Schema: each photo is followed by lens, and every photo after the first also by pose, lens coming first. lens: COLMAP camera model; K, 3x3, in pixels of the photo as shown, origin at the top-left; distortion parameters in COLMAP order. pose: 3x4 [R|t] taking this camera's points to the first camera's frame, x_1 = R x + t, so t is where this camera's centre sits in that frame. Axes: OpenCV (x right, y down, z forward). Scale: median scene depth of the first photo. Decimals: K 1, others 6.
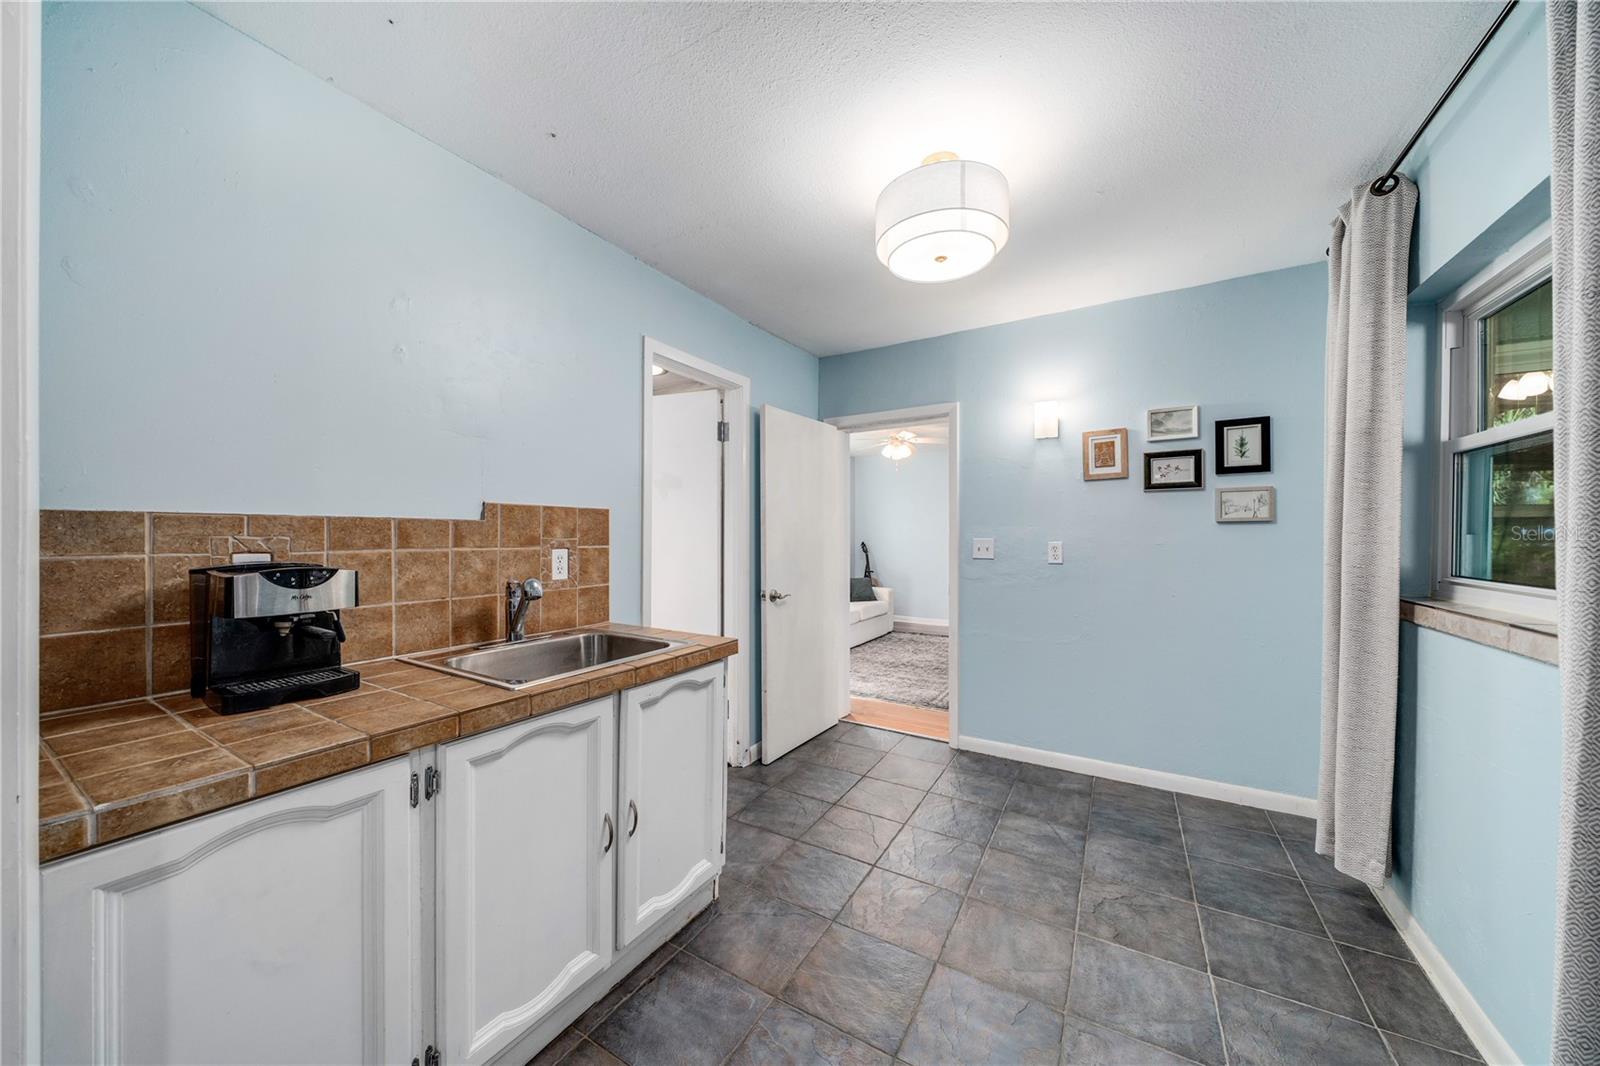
lens RADIAL K [[550.1, 0, 795.6], [0, 550.1, 538.7], [0, 0, 1]] dist [-0.007629, -0.000035]
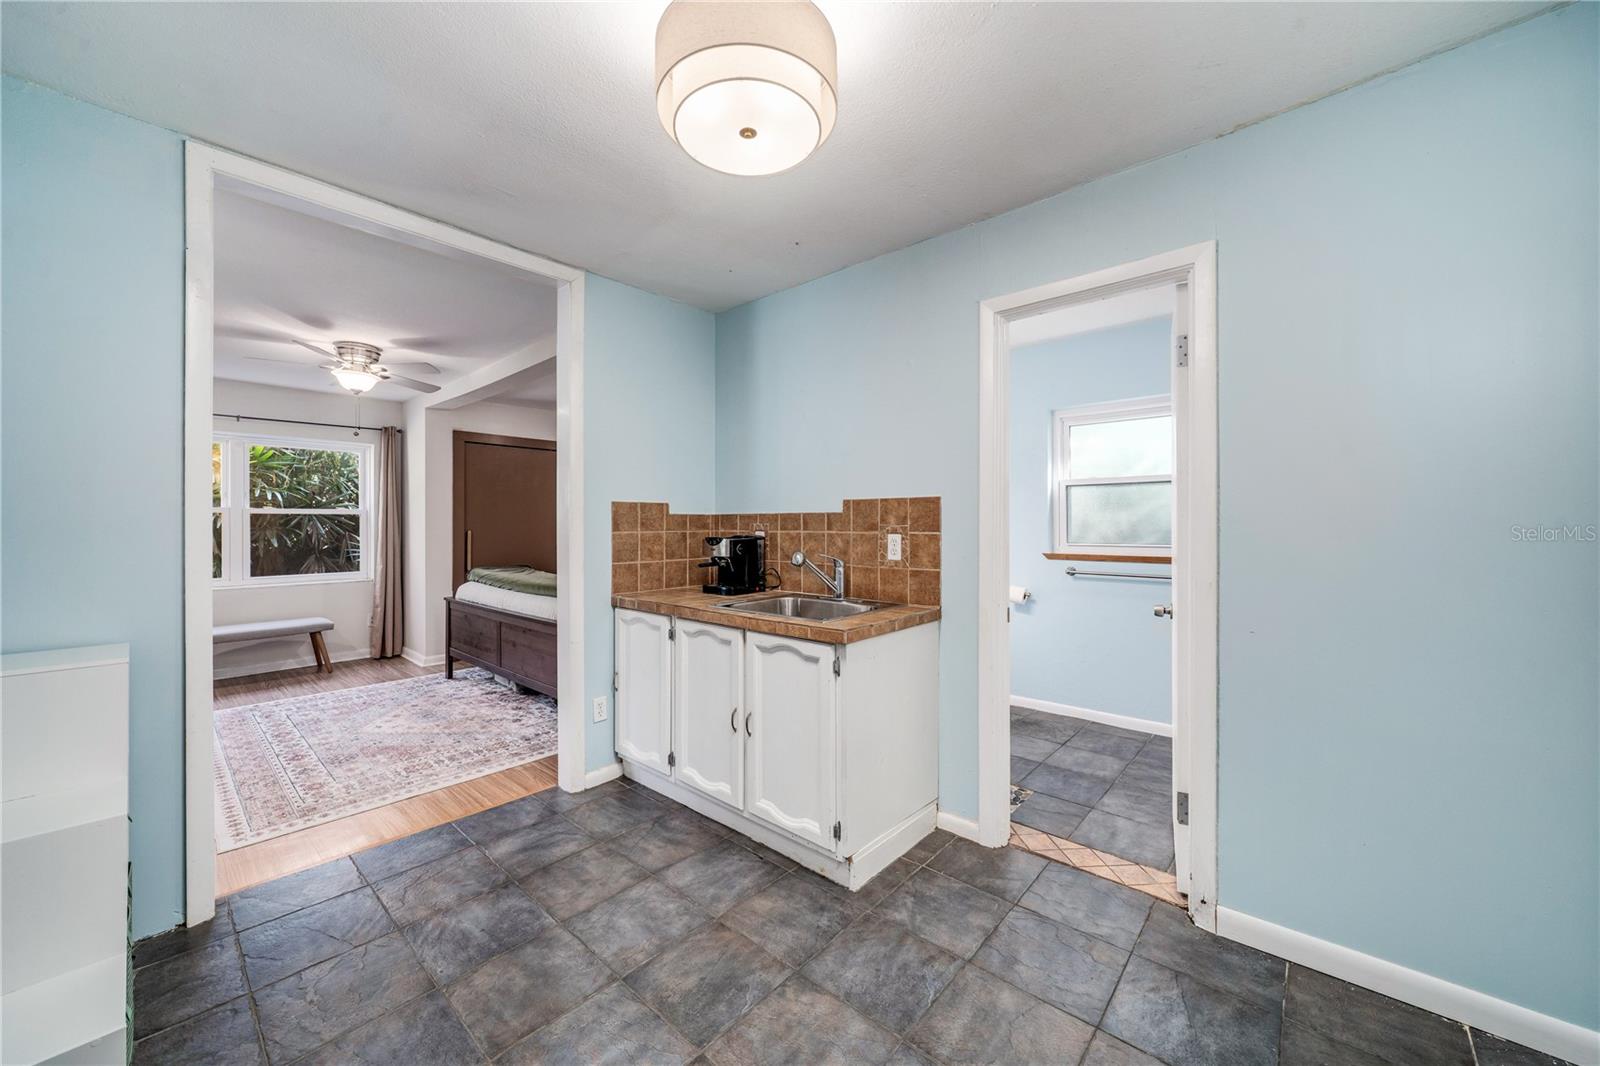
lens RADIAL K [[610.0, 0, 805.8], [0, 610.0, 523.1], [0, 0, 1]] dist [0.000945, -0.000240]
pose [[-0.190571, 0.000701, -0.981673, 0.898569], [-0.001927, 0.999998, 0.001089, -0.005511], [0.981672, 0.002099, -0.190569, 1.067537]]
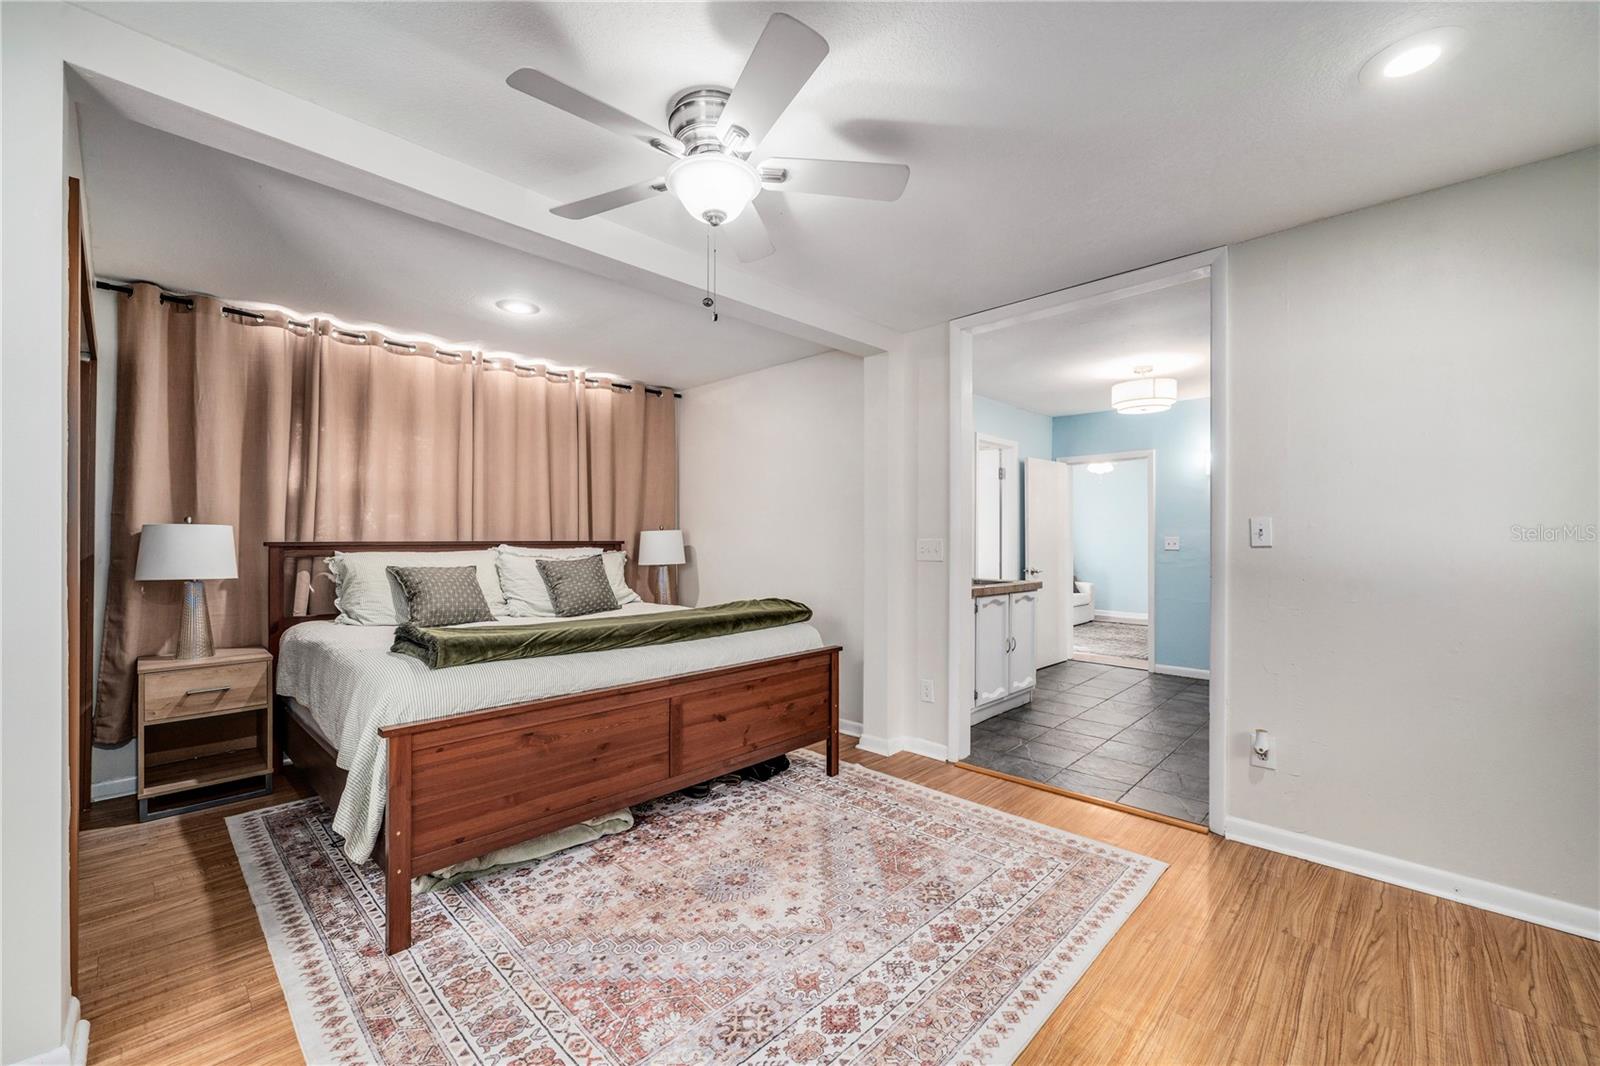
lens RADIAL K [[637.2, 0, 807.7], [0, 637.2, 532.1], [0, 0, 1]] dist [-0.000933, 0.000065]
pose [[0.976363, 0.001999, -0.216126, -0.444393], [-0.005006, 0.999898, -0.013366, 0.021777], [0.216077, 0.014132, 0.976274, -1.592021]]
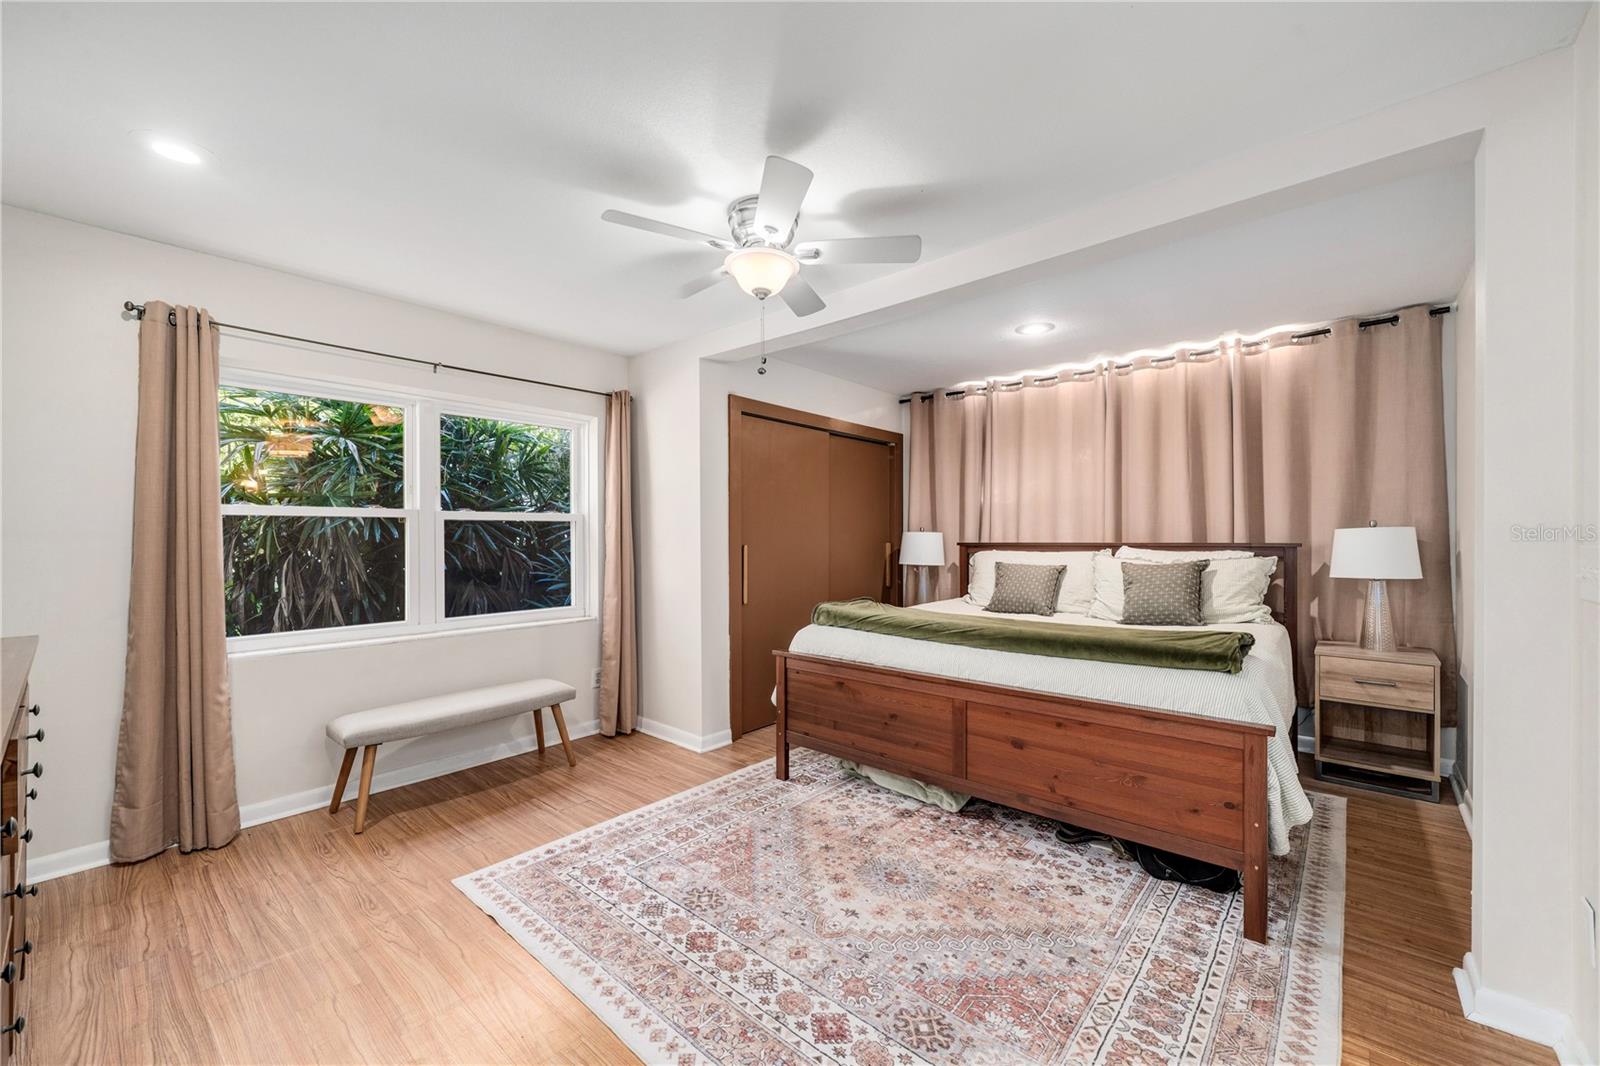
lens RADIAL K [[637.2, 0, 805.7], [0, 637.2, 537.4], [0, 0, 1]] dist [-0.000933, 0.000065]
pose [[-0.170470, -0.000475, -0.985363, 0.345746], [-0.002019, 0.999998, -0.000132, 0.012453], [0.985361, 0.001967, -0.170471, -0.473777]]
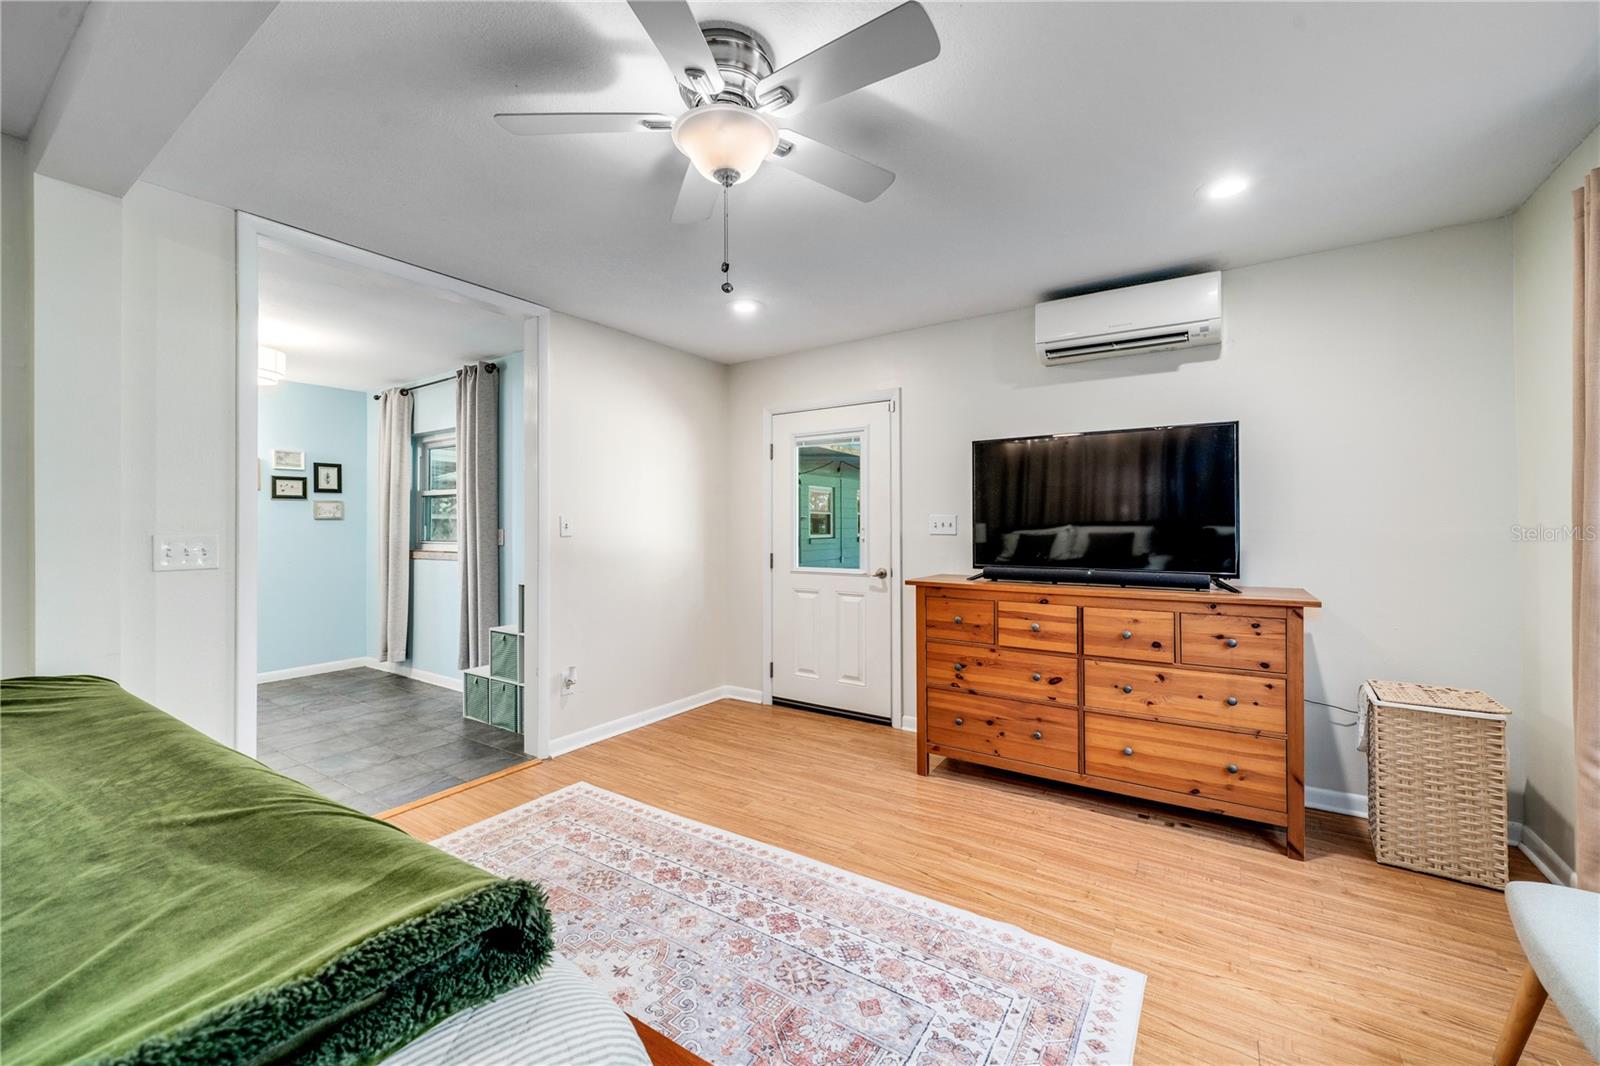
lens RADIAL K [[637.2, 0, 789.1], [0, 637.2, 526.8], [0, 0, 1]] dist [-0.000933, 0.000065]
pose [[0.065324, -0.001534, 0.997863, -1.548339], [0.012463, 0.999922, 0.000721, 0.016319], [-0.997786, 0.012390, 0.065338, -0.871629]]
